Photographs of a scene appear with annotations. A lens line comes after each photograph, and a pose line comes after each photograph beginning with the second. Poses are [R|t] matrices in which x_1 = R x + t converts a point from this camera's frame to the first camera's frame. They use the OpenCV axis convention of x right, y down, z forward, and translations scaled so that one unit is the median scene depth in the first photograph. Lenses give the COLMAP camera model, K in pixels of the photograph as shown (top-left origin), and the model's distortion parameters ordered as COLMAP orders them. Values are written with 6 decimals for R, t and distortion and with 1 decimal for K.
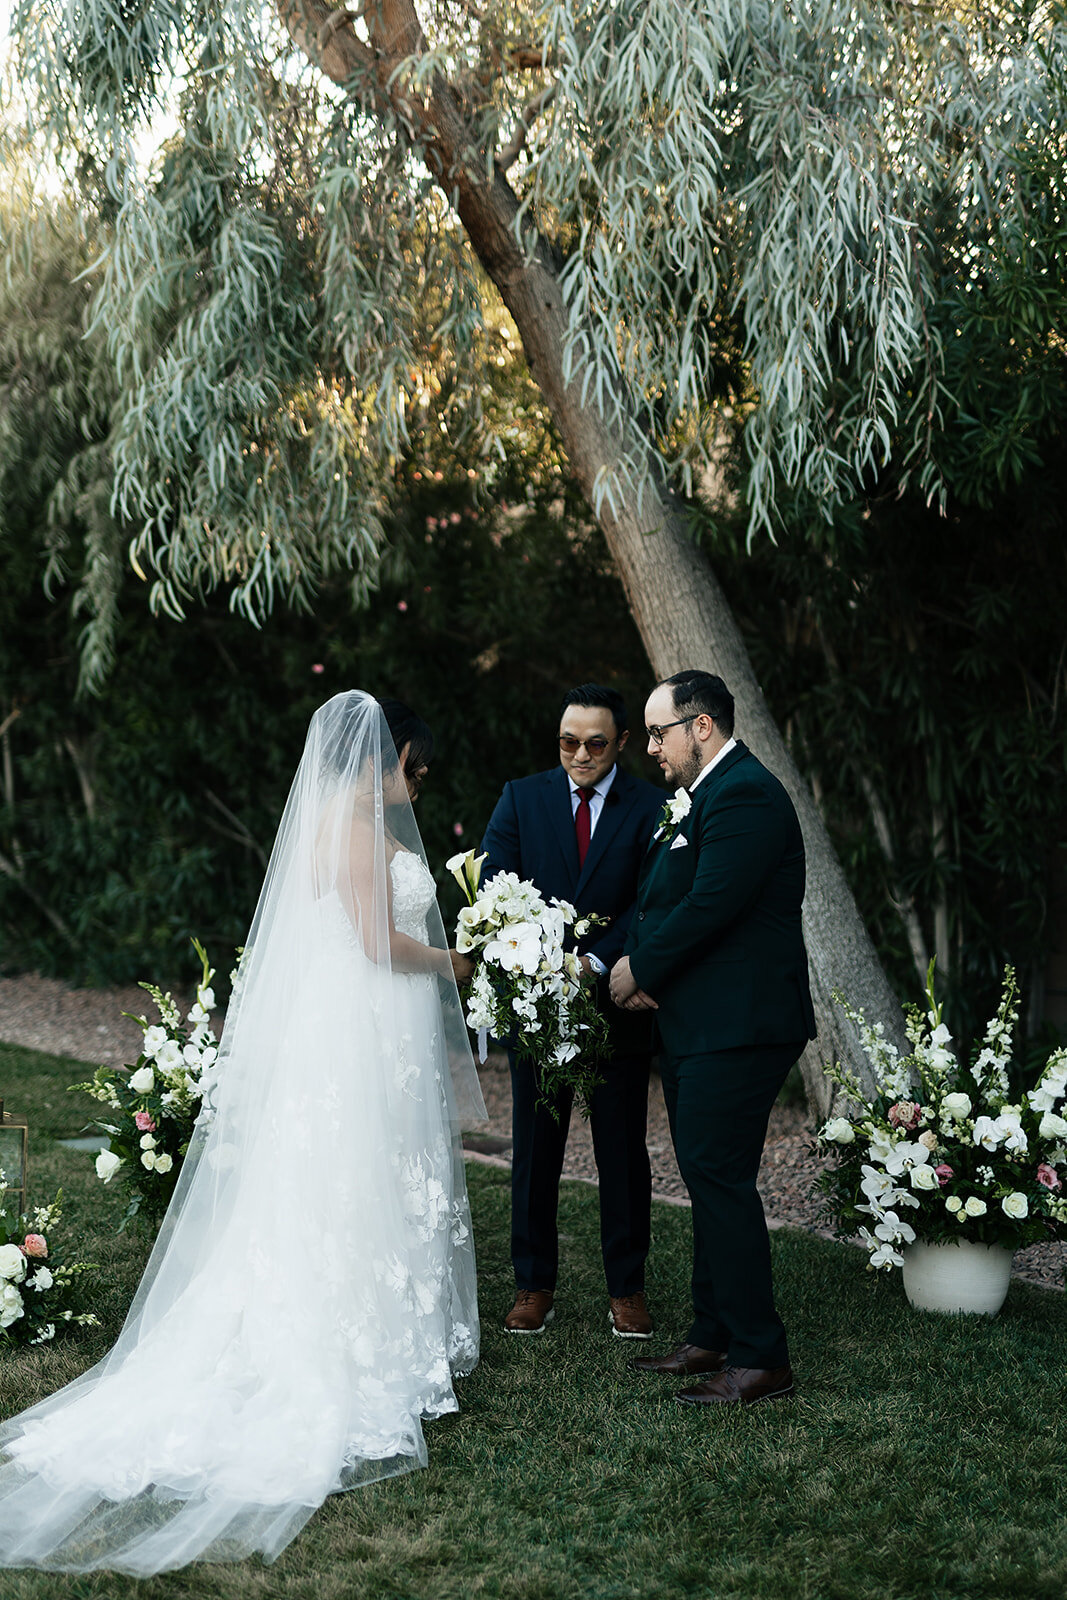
lens RADIAL K [[2348.8, 0, 522.7], [0, 2348.8, 828.3], [0, 0, 1]] dist [0.005649, 0.003156]
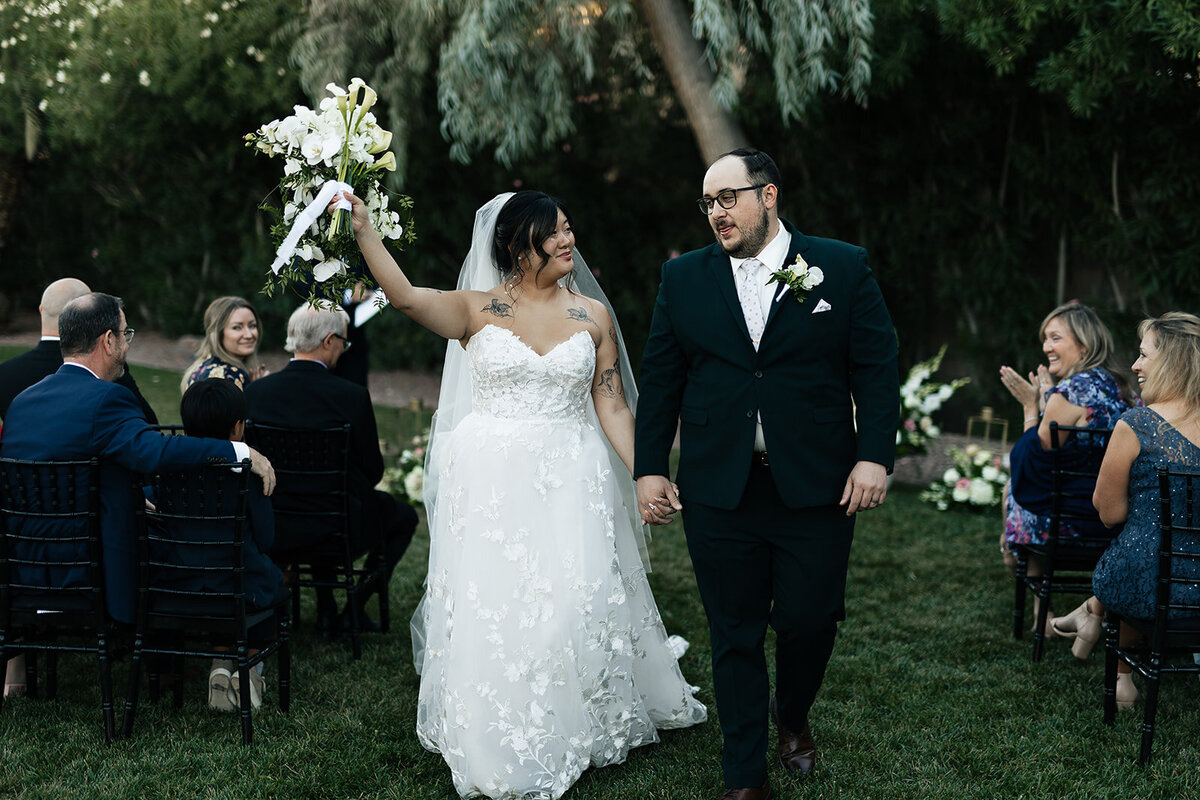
lens RADIAL K [[1677.4, 0, 600.4], [0, 1677.4, 428.0], [0, 0, 1]] dist [0.008123, -0.075934]
pose [[0.999736, -0.021833, 0.007095, -0.061624], [0.021111, 0.995767, 0.089459, 0.007055], [-0.009018, -0.089286, 0.995965, -0.461167]]
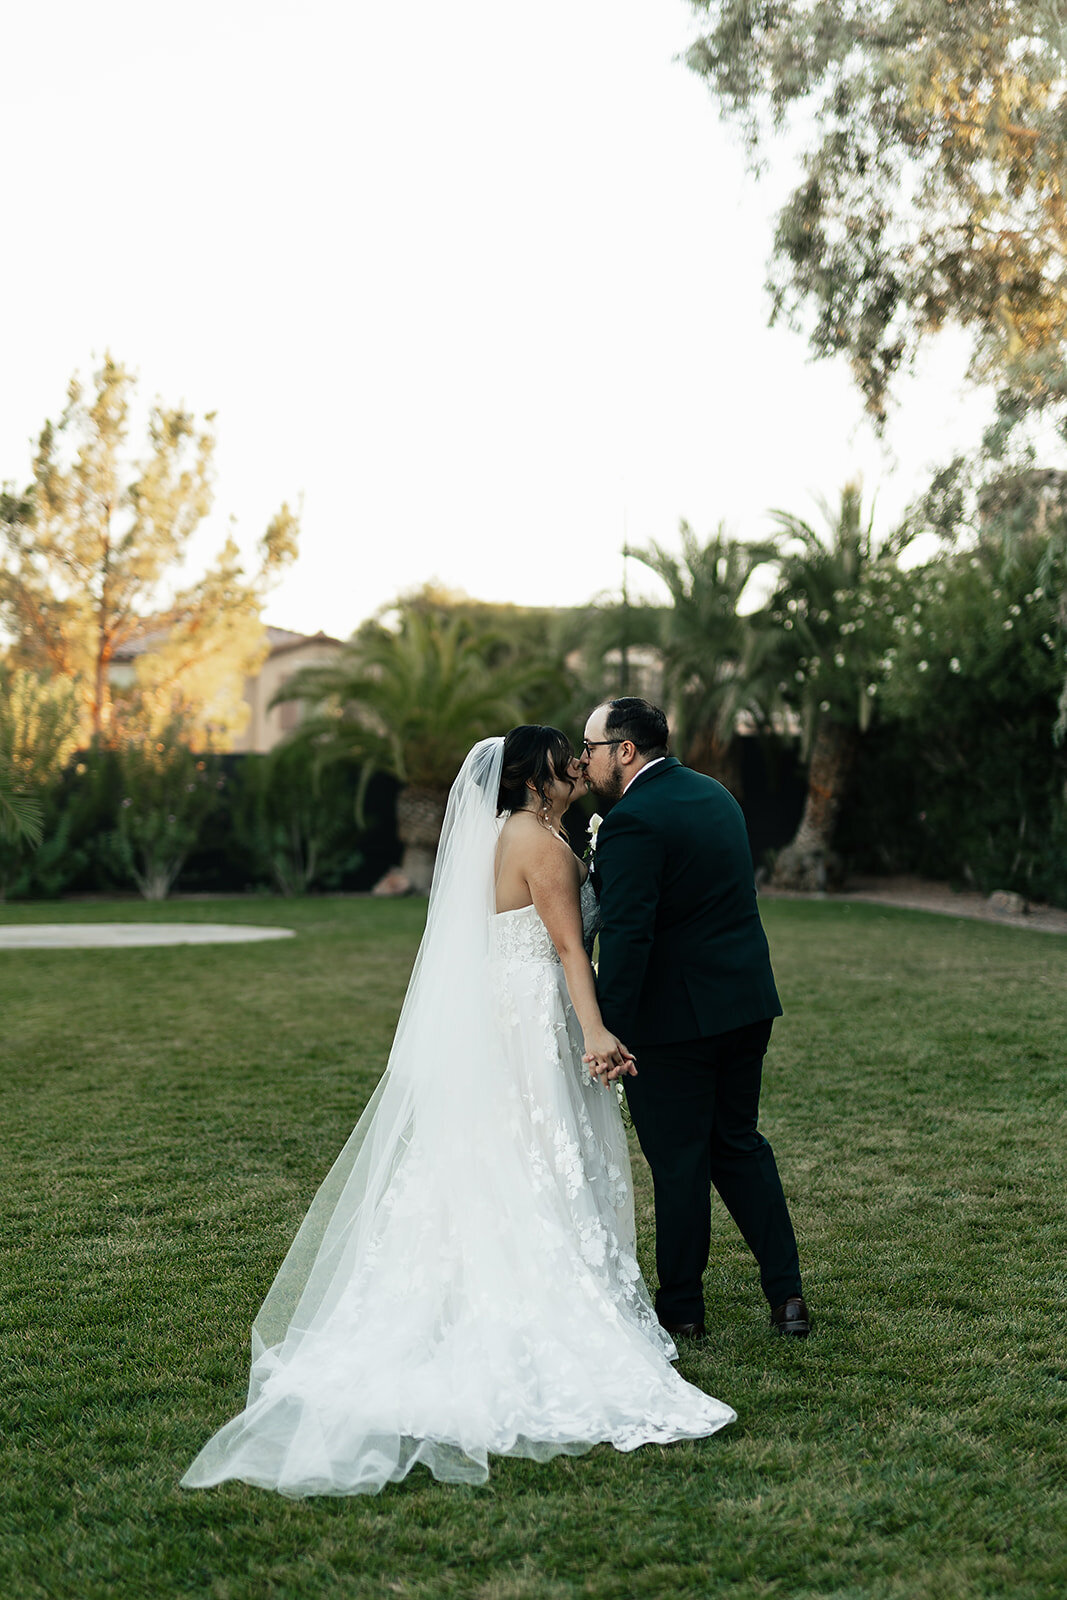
lens RADIAL K [[2317.9, 0, 533.5], [0, 2317.9, 800.0], [0, 0, 1]] dist [0.007128, -0.005954]
pose [[0.891508, -0.030507, -0.451977, 0.387998], [0.017977, 0.999326, -0.031993, 0.041979], [0.452649, 0.020397, 0.891455, -1.672945]]
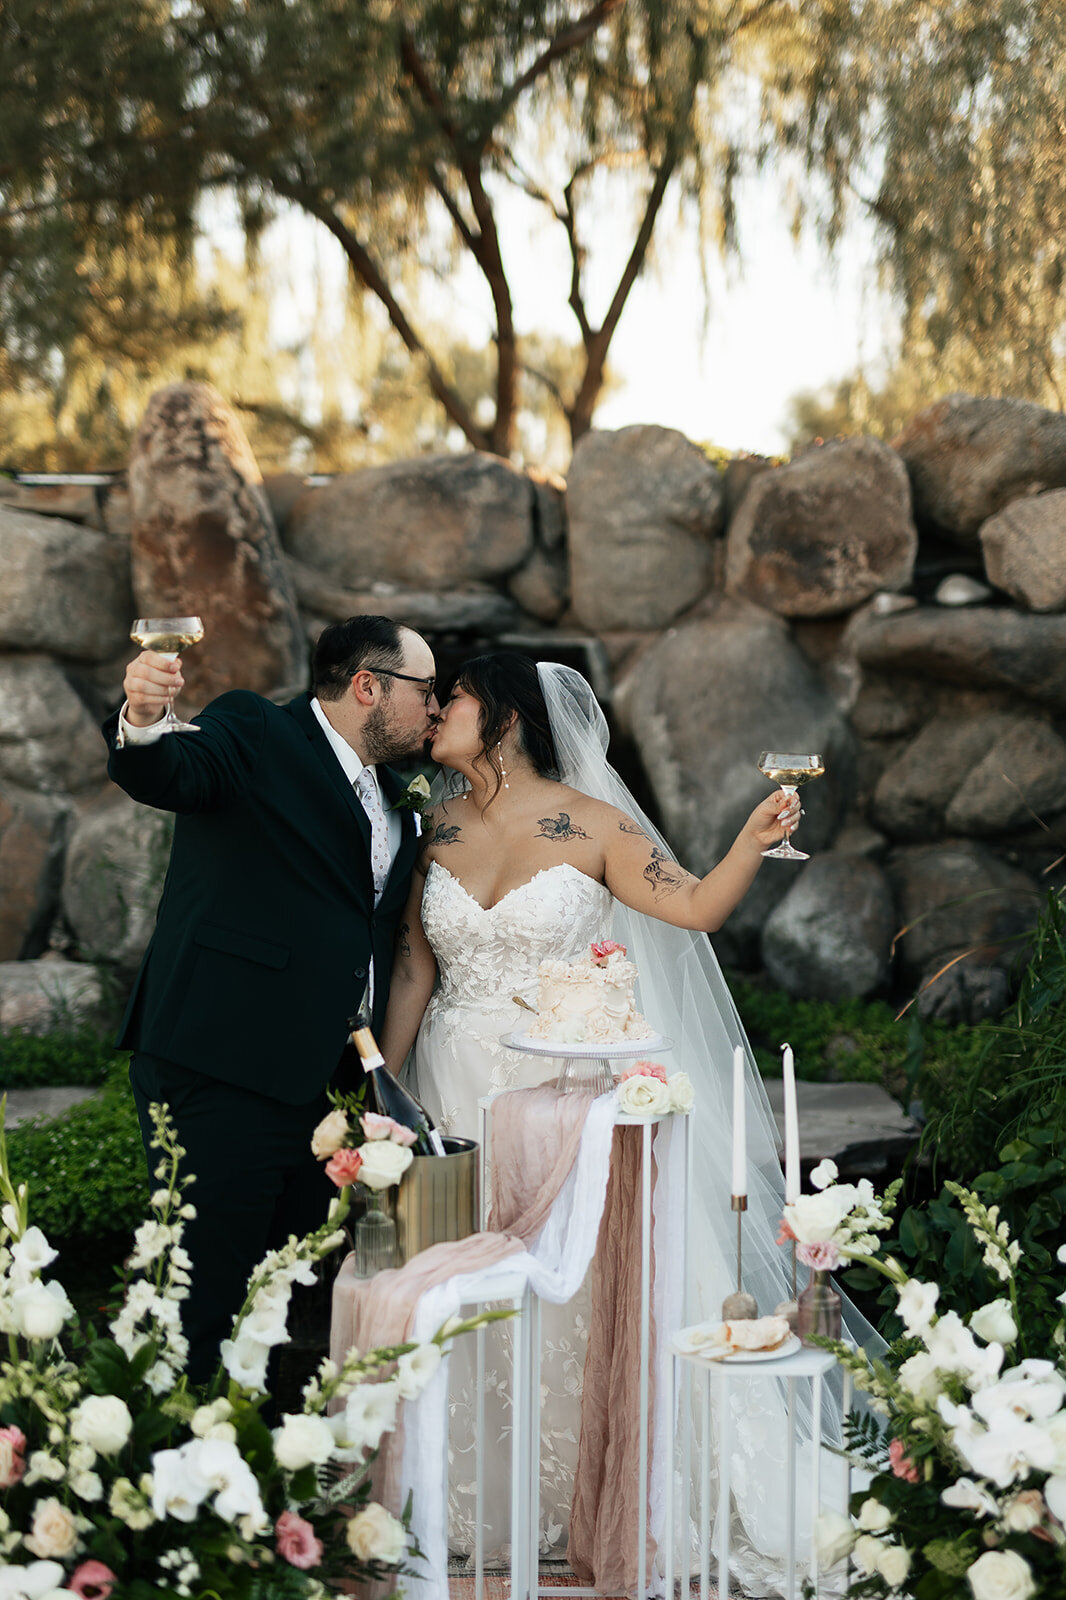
lens RADIAL K [[2256.0, 0, 501.3], [0, 2256.0, 797.1], [0, 0, 1]] dist [0.000055, -0.003899]
pose [[0.882863, -0.096705, 0.459566, 0.050077], [0.068069, 0.994586, 0.078520, -0.037735], [-0.464671, -0.038040, 0.884666, 0.494488]]
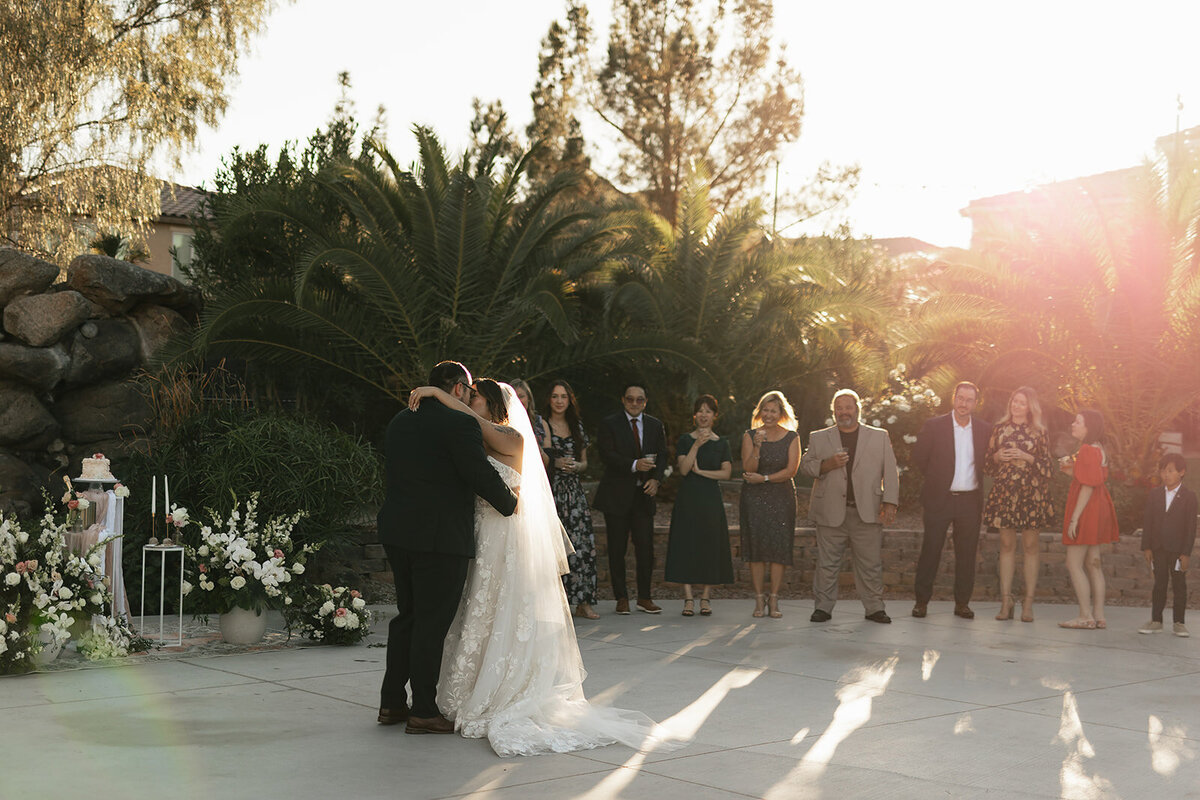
lens RADIAL K [[1738.4, 0, 594.4], [0, 1738.4, 414.7], [0, 0, 1]] dist [0.007128, -0.005954]
pose [[0.338742, -0.075107, 0.937877, -0.957831], [-0.002914, 0.996720, 0.080872, -0.117270], [-0.940875, -0.030128, 0.337412, 0.038410]]
